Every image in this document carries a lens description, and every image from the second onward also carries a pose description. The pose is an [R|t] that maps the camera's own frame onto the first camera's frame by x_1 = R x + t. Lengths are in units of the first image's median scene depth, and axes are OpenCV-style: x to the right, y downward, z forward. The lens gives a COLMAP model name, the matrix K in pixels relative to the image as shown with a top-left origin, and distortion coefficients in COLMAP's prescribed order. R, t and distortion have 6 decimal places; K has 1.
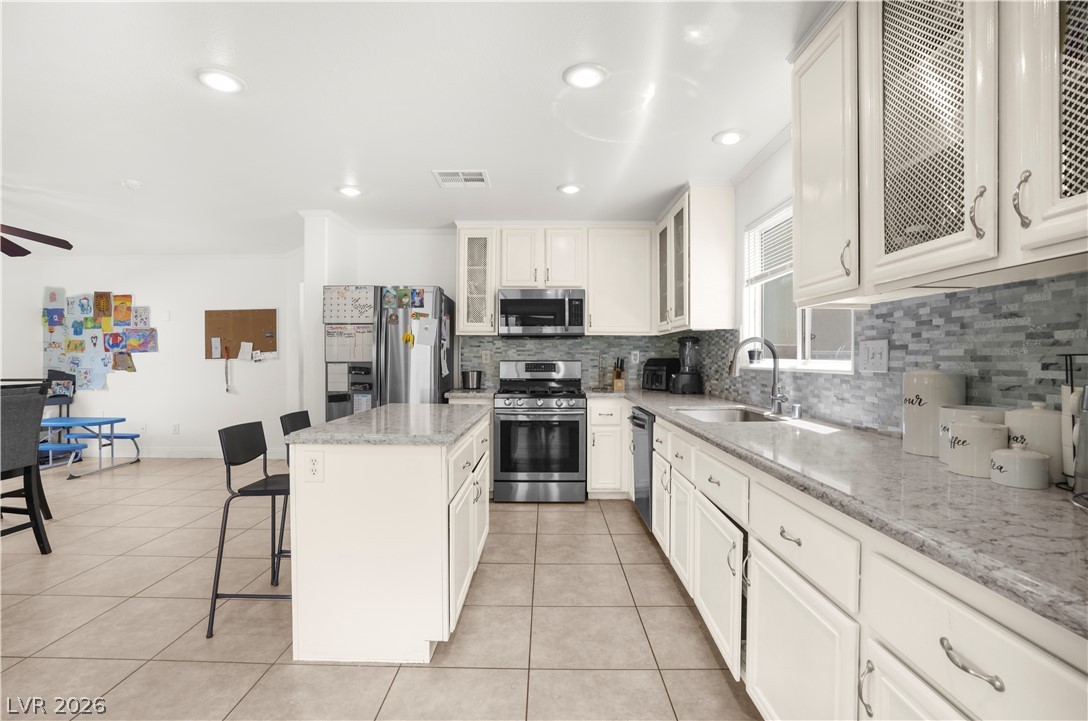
lens RADIAL K [[509.7, 0, 542.9], [0, 509.7, 359.3], [0, 0, 1]] dist [-0.048642, 0.014478]
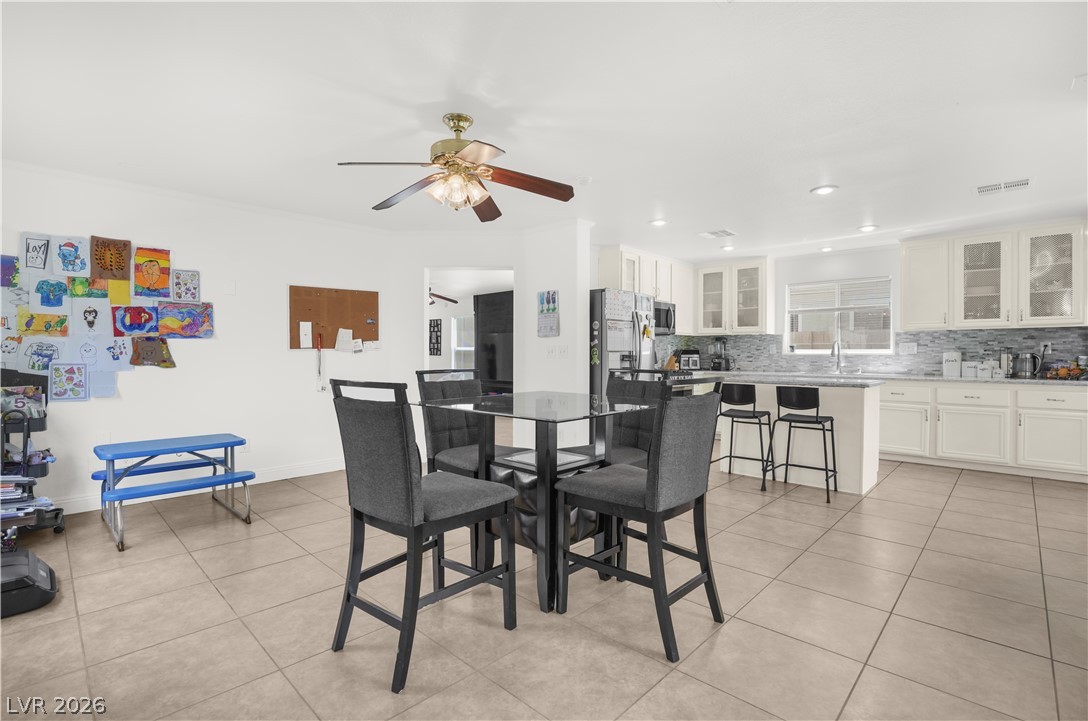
lens RADIAL K [[509.7, 0, 545.7], [0, 509.7, 361.6], [0, 0, 1]] dist [-0.048642, 0.014478]
pose [[0.680901, -0.012087, 0.732275, -0.971872], [0.002265, 0.999894, 0.014398, 0.008708], [-0.732372, -0.008145, 0.680856, 0.187635]]
